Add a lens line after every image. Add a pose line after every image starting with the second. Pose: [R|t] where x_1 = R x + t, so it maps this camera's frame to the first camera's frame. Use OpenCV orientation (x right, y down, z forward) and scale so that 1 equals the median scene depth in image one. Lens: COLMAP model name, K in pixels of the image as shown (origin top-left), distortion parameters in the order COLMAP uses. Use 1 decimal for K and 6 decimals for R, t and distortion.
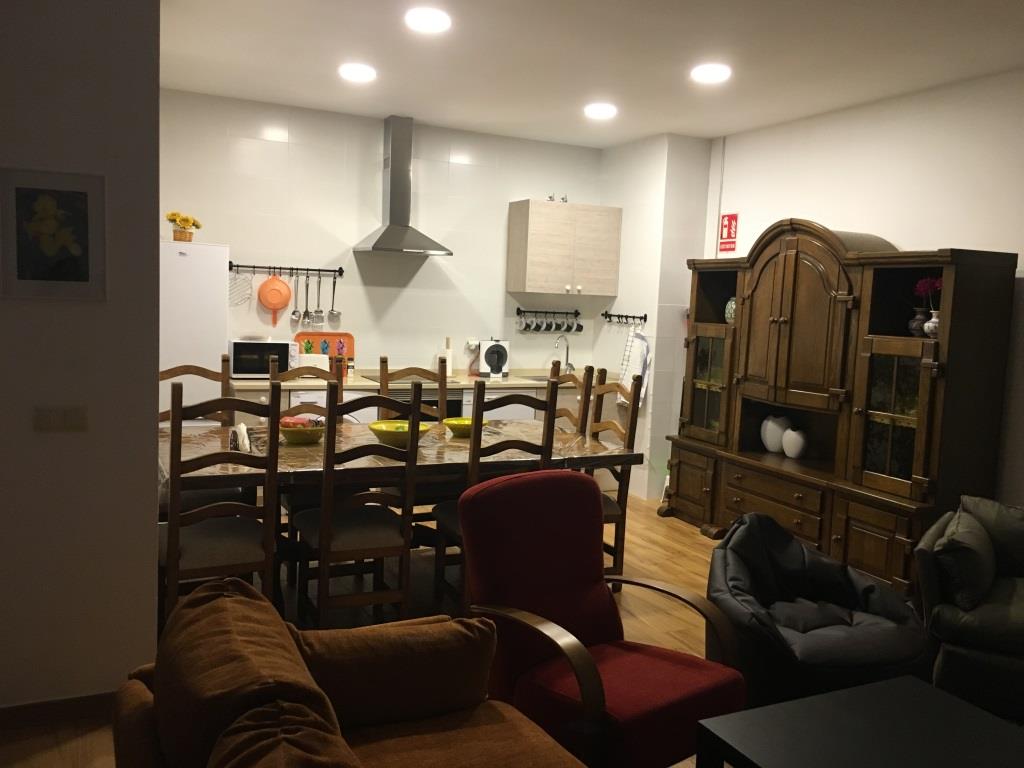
lens RADIAL K [[869.2, 0, 512.0], [0, 869.2, 384.0], [0, 0, 1]] dist [-0.008323, -0.000123]
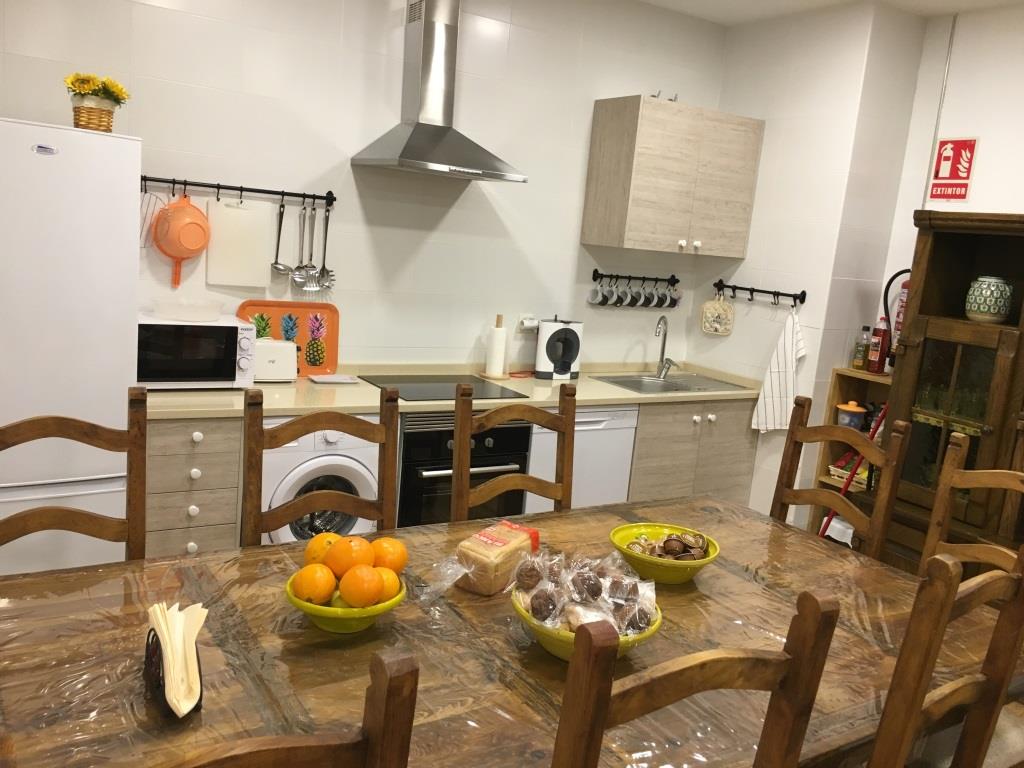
lens RADIAL K [[860.3, 0, 513.1], [0, 860.3, 353.4], [0, 0, 1]] dist [0.016072, 0.001354]
pose [[0.990250, 0.030499, 0.135920, -0.141972], [-0.036942, 0.998298, 0.045134, -0.055113], [-0.134312, -0.049715, 0.989691, 0.398301]]
